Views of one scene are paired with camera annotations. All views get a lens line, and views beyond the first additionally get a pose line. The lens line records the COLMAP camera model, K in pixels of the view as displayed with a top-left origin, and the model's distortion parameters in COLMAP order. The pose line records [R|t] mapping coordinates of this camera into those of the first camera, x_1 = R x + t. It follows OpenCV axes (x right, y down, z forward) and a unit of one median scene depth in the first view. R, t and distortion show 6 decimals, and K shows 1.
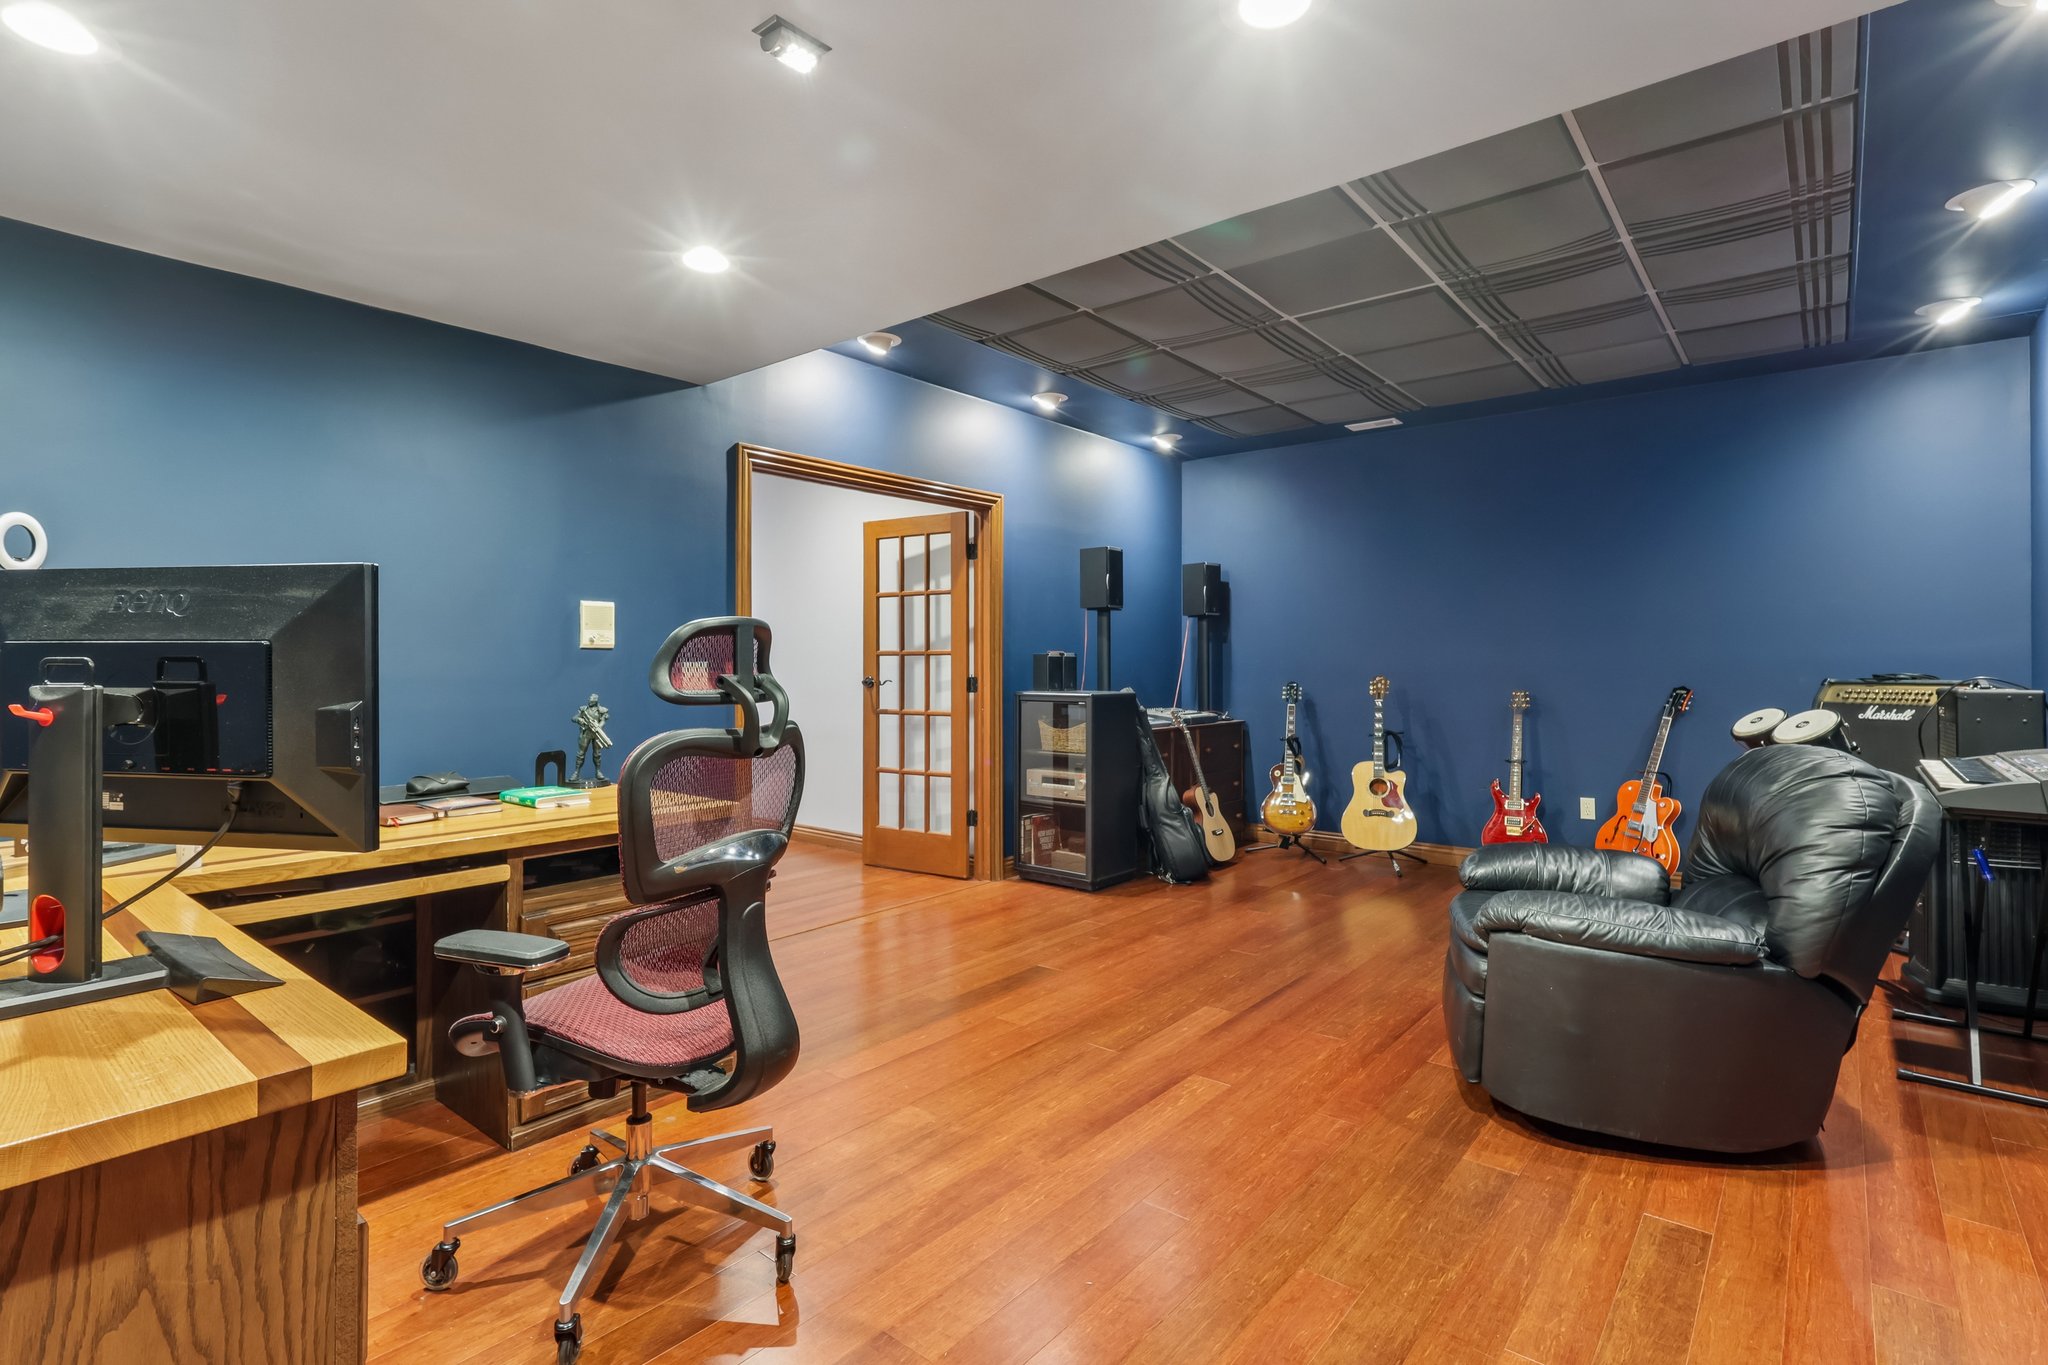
lens RADIAL K [[968.1, 0, 1028.3], [0, 968.1, 670.8], [0, 0, 1]] dist [-0.000335, 0.001837]
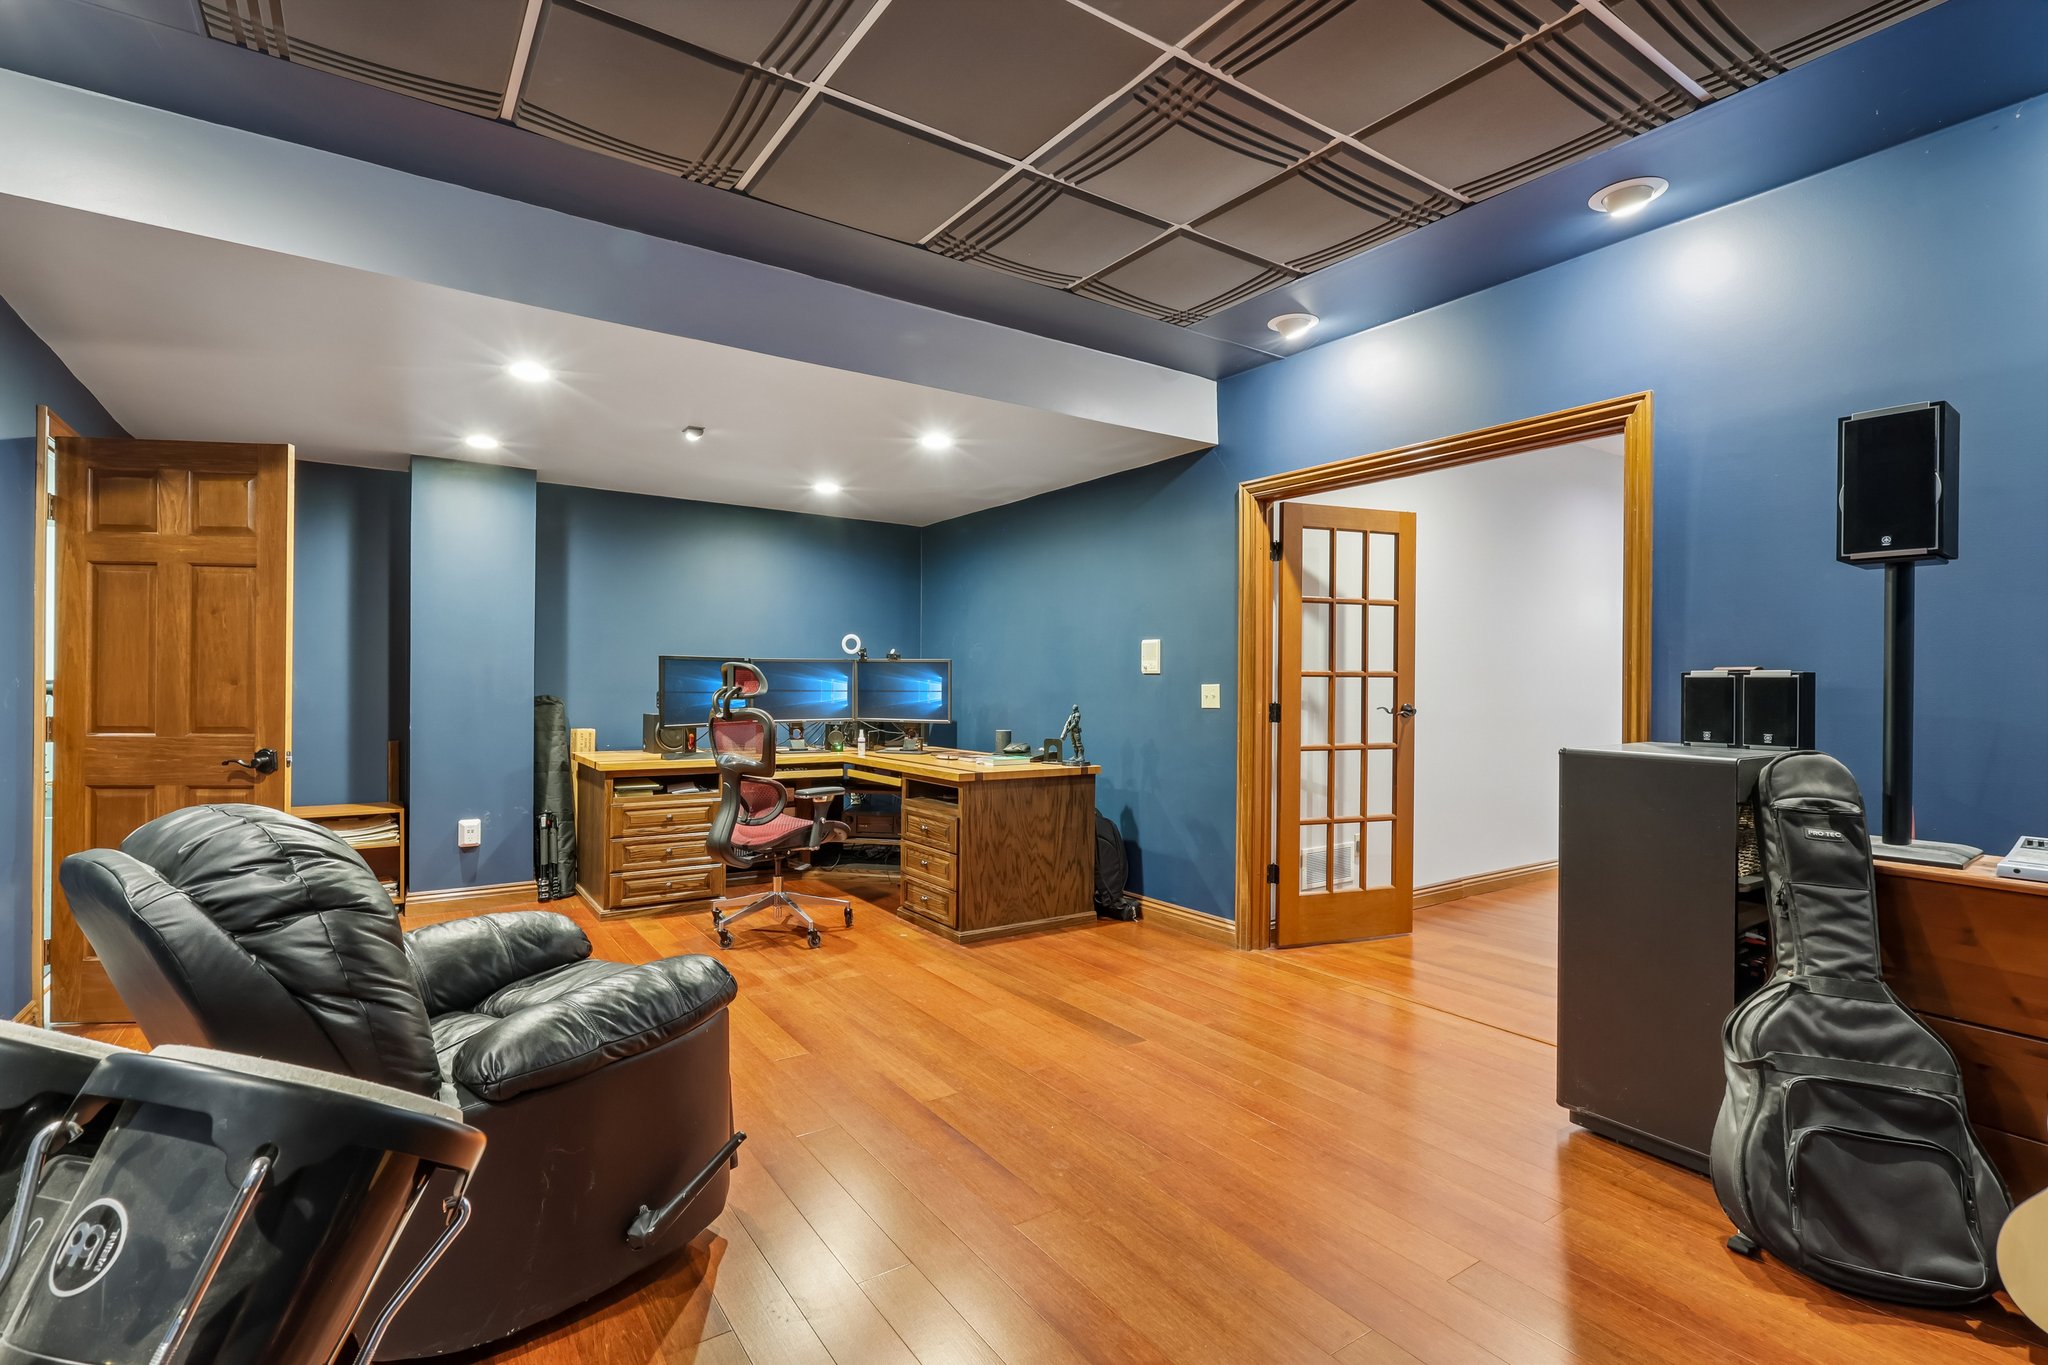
lens RADIAL K [[968.1, 0, 1028.7], [0, 968.1, 682.3], [0, 0, 1]] dist [-0.000335, 0.001837]
pose [[-0.276083, -0.004411, -0.961124, 0.941172], [-0.017455, 0.999848, 0.000425, -0.008729], [0.960975, 0.016894, -0.276118, 1.242885]]
